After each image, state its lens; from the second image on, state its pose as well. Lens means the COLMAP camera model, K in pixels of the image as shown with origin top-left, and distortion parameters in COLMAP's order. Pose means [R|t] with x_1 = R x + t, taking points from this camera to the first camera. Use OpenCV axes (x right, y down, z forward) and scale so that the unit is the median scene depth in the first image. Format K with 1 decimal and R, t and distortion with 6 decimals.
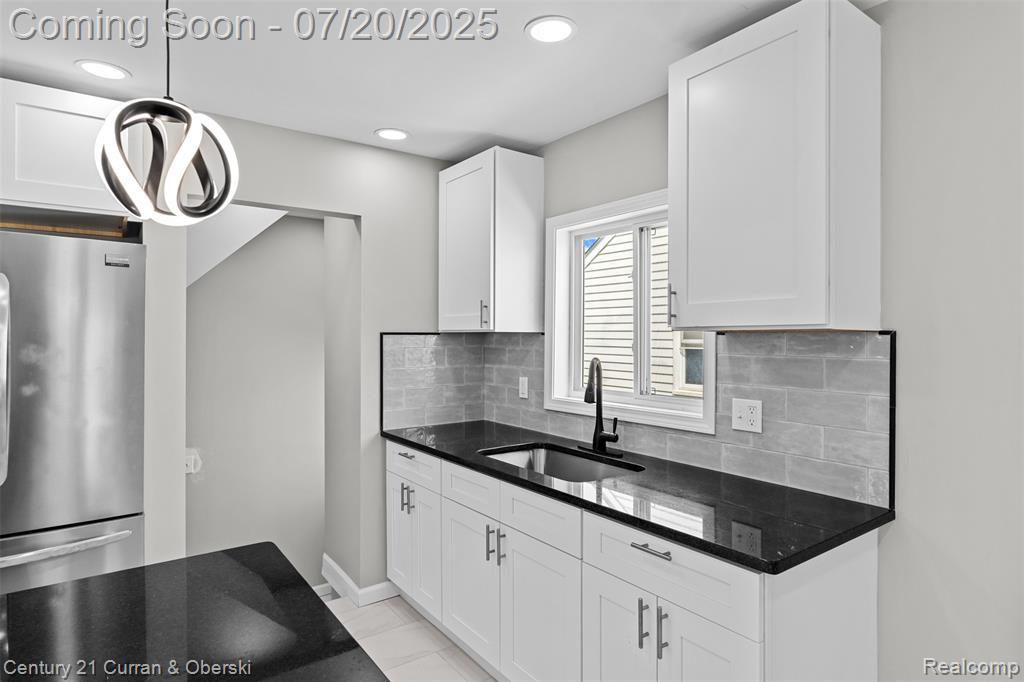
lens RADIAL K [[570.6, 0, 519.0], [0, 570.6, 335.5], [0, 0, 1]] dist [0.001073, 0.000403]
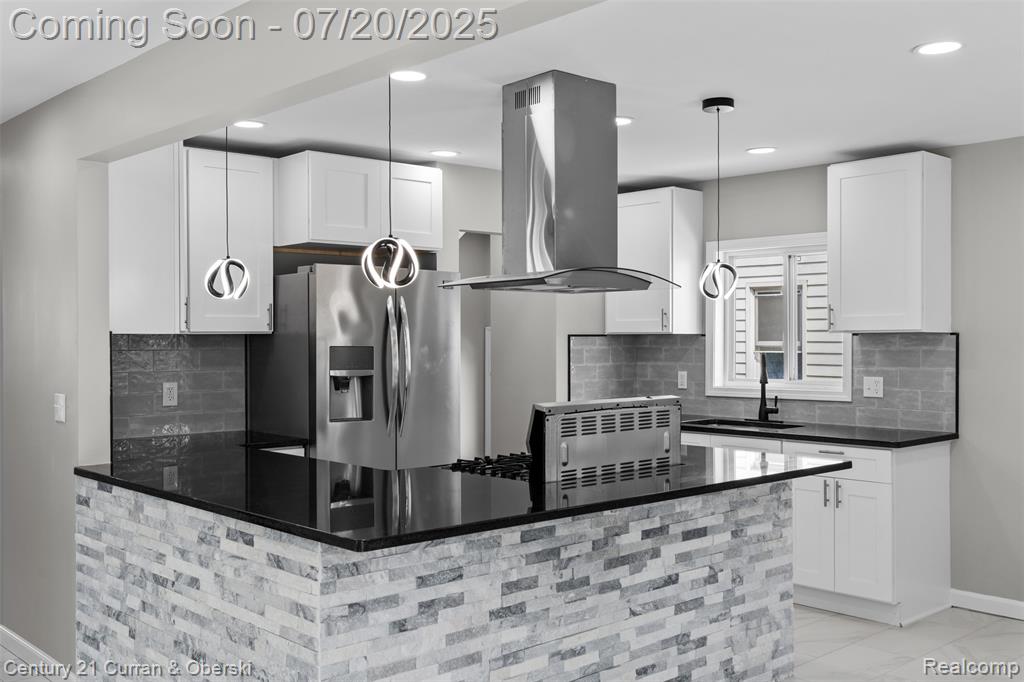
lens RADIAL K [[1013.4, 0, 512.0], [0, 1013.4, 341.0], [0, 0, 1]] dist [0.004933, 0.012510]
pose [[0.994104, -0.003990, 0.108361, -0.715731], [0.003730, 0.999990, 0.002596, 0.002756], [-0.108370, -0.002177, 0.994108, -1.336427]]
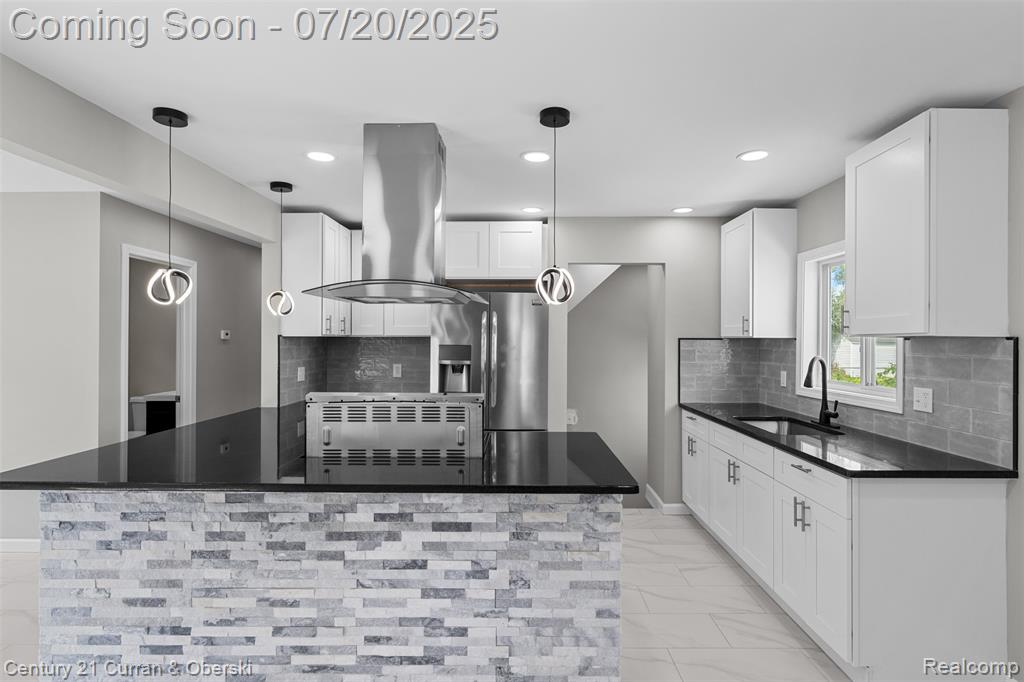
lens RADIAL K [[526.3, 0, 517.5], [0, 526.3, 337.2], [0, 0, 1]] dist [-0.003838, 0.001133]
pose [[0.802109, -0.000710, -0.597178, 0.302795], [-0.003168, 0.999980, -0.005444, 0.001613], [0.597170, 0.006258, 0.802091, -0.459035]]
